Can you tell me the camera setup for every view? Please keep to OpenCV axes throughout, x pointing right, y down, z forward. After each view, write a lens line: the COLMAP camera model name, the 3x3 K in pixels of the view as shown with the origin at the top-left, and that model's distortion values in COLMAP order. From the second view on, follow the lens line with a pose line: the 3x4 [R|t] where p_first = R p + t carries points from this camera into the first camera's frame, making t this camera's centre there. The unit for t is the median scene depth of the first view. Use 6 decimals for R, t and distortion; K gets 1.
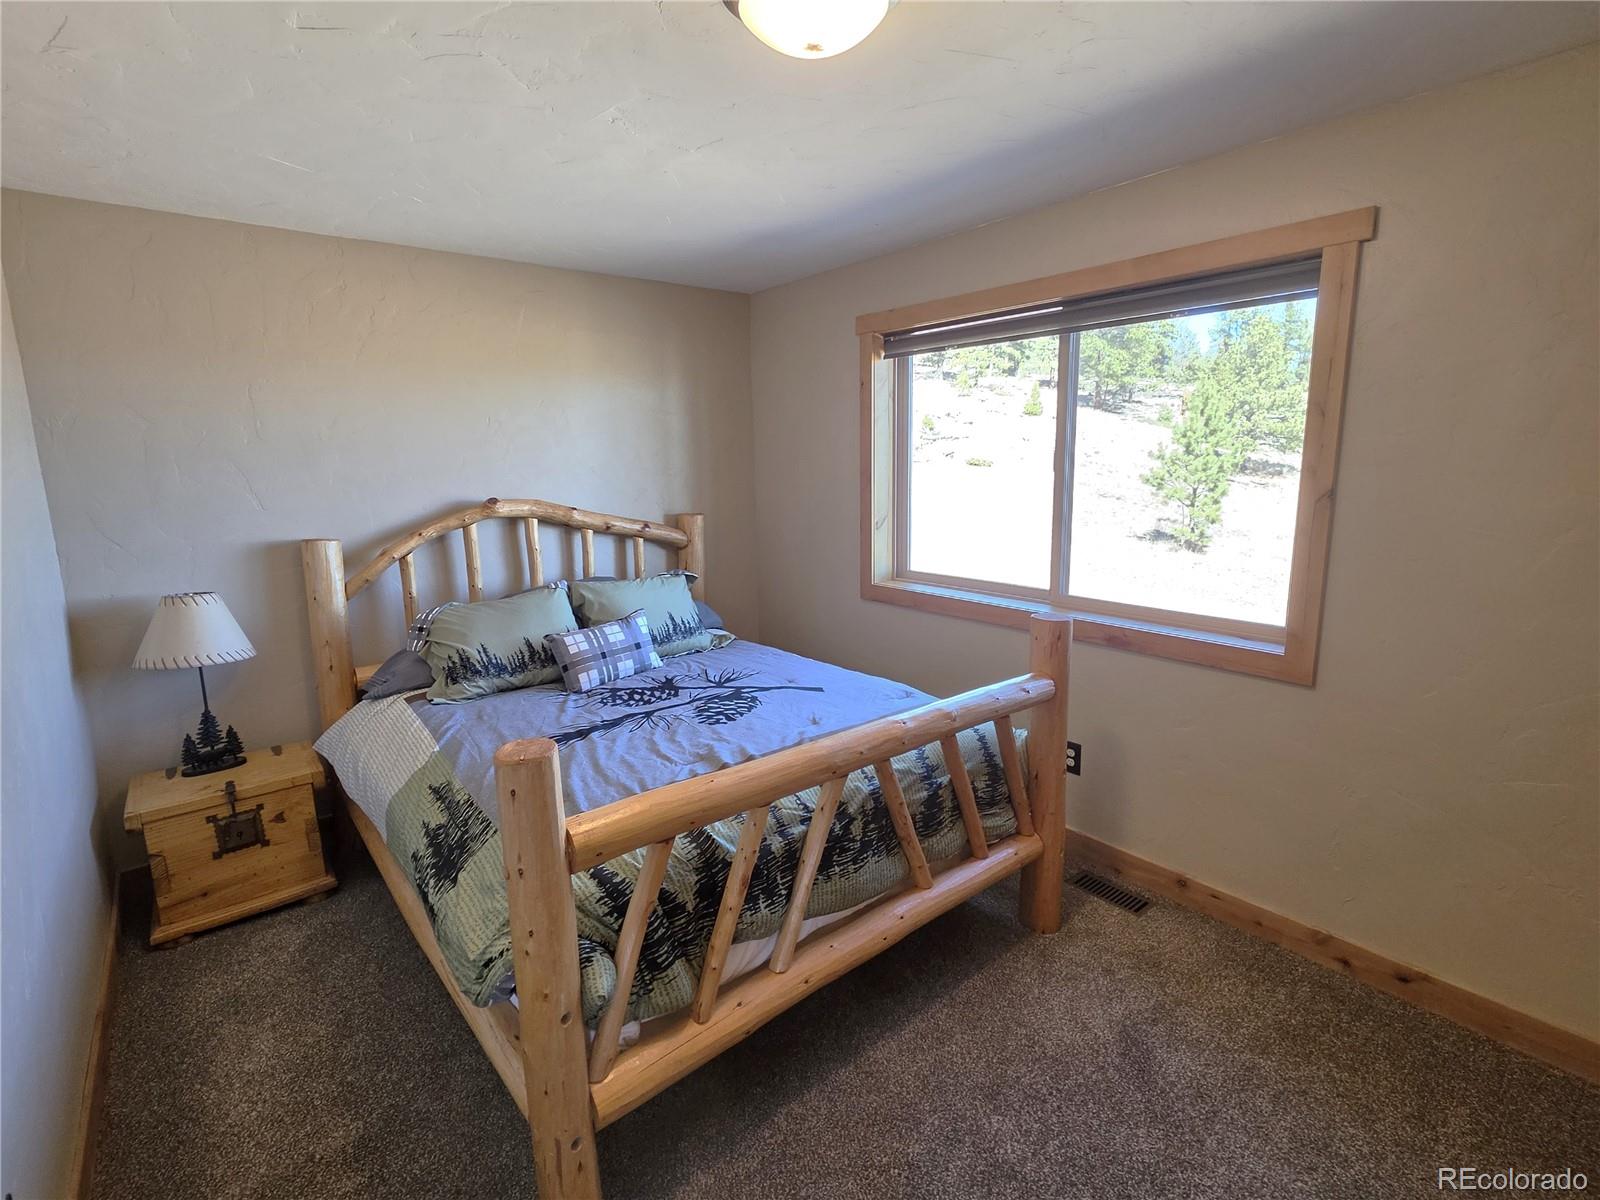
lens RADIAL K [[765.7, 0, 794.3], [0, 765.7, 590.5], [0, 0, 1]] dist [-0.001694, 0.002097]
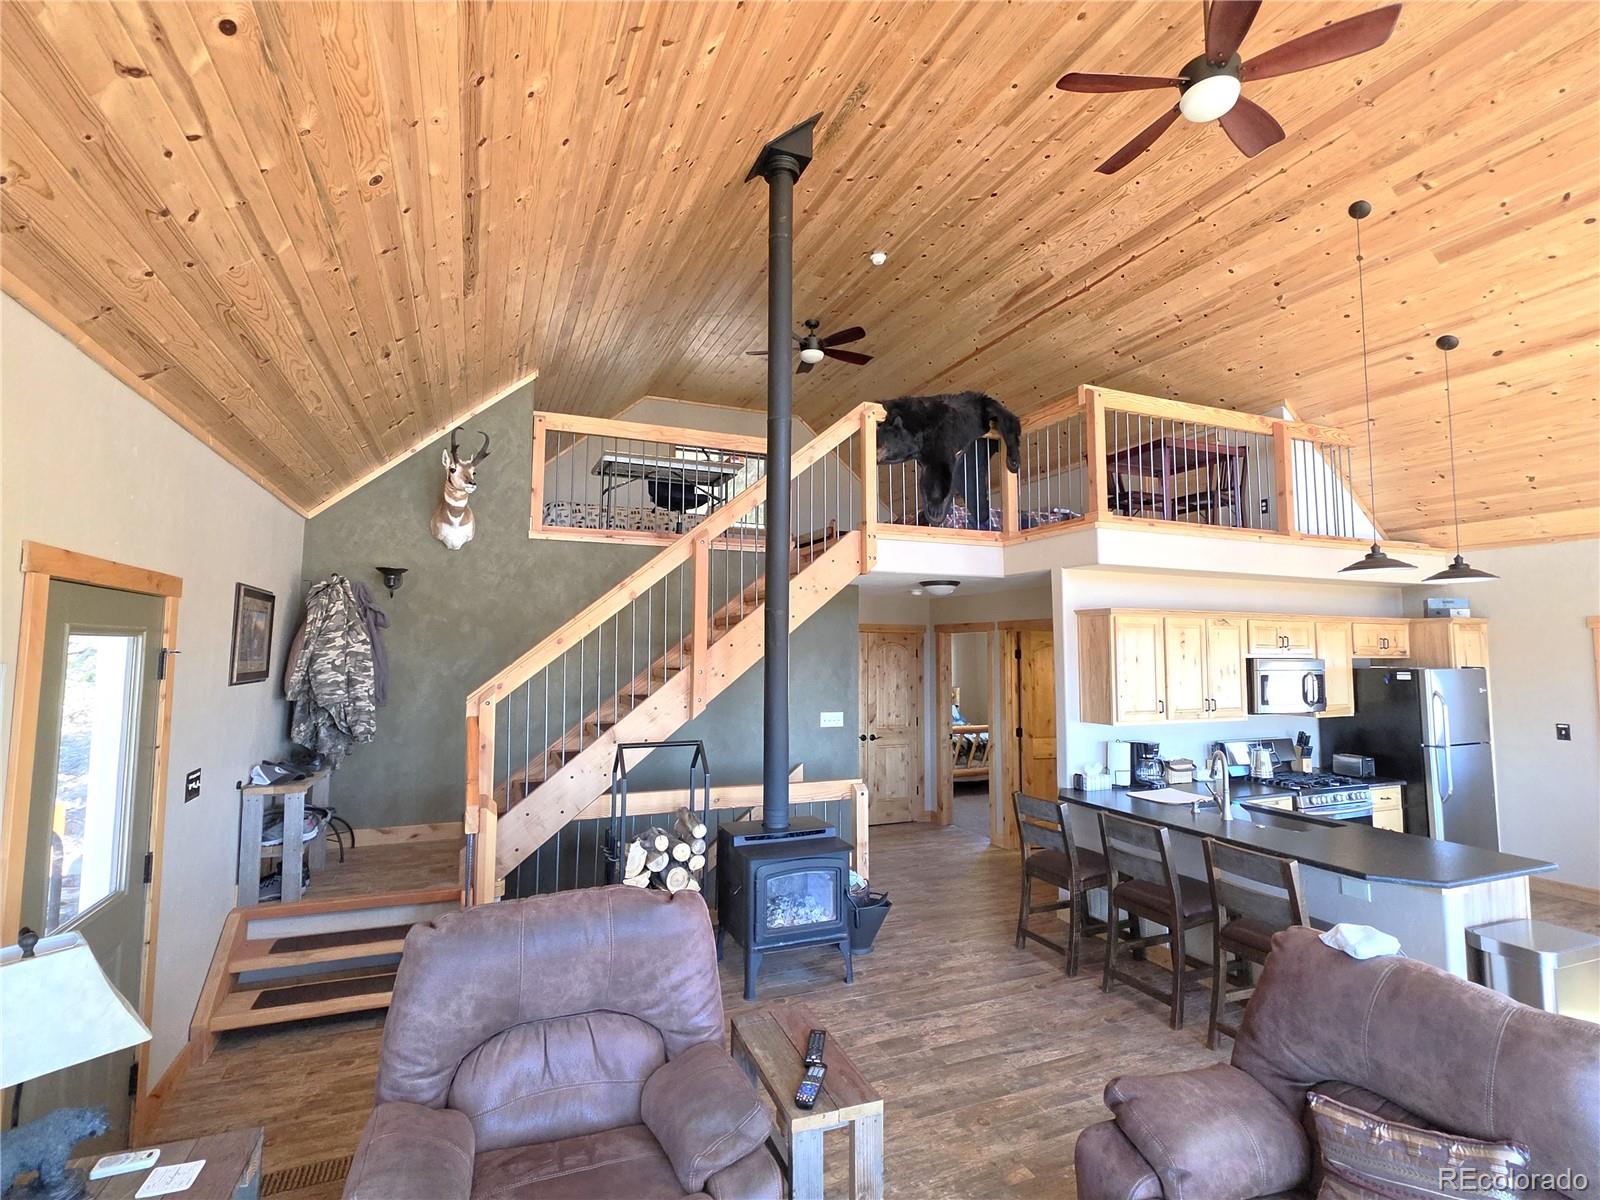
lens RADIAL K [[765.7, 0, 794.3], [0, 765.7, 590.5], [0, 0, 1]] dist [-0.001694, 0.002097]
pose [[0.962112, 0.002849, -0.272639, 0.186735], [-0.071127, 0.967944, -0.240884, 0.714363], [0.263213, 0.251149, 0.931473, -4.916433]]
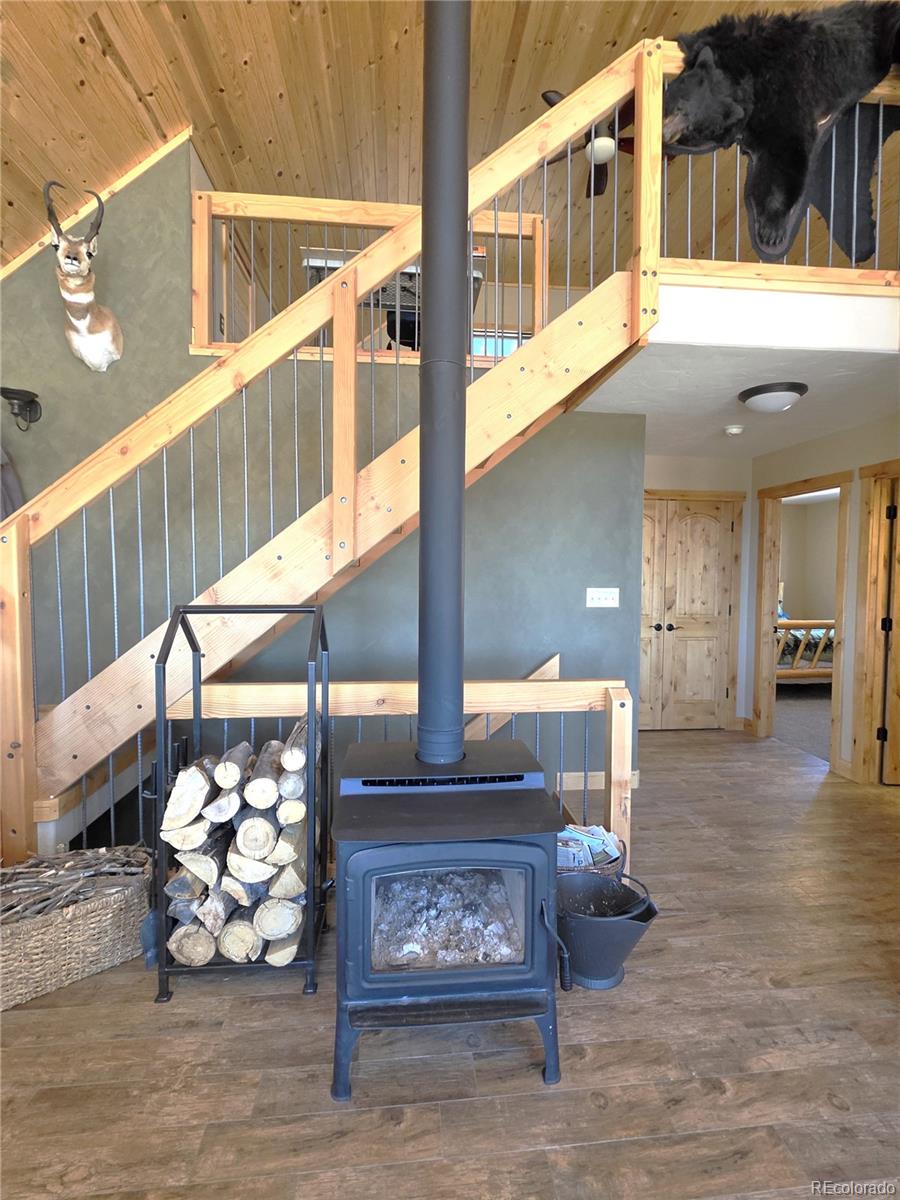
lens RADIAL K [[574.3, 0, 457.0], [0, 574.3, 595.1], [0, 0, 1]] dist [-0.001694, 0.002097]
pose [[0.841400, 0.049586, -0.538133, 0.024843], [-0.117270, 0.988807, -0.092245, 0.656047], [0.527536, 0.140722, 0.837797, -3.255432]]
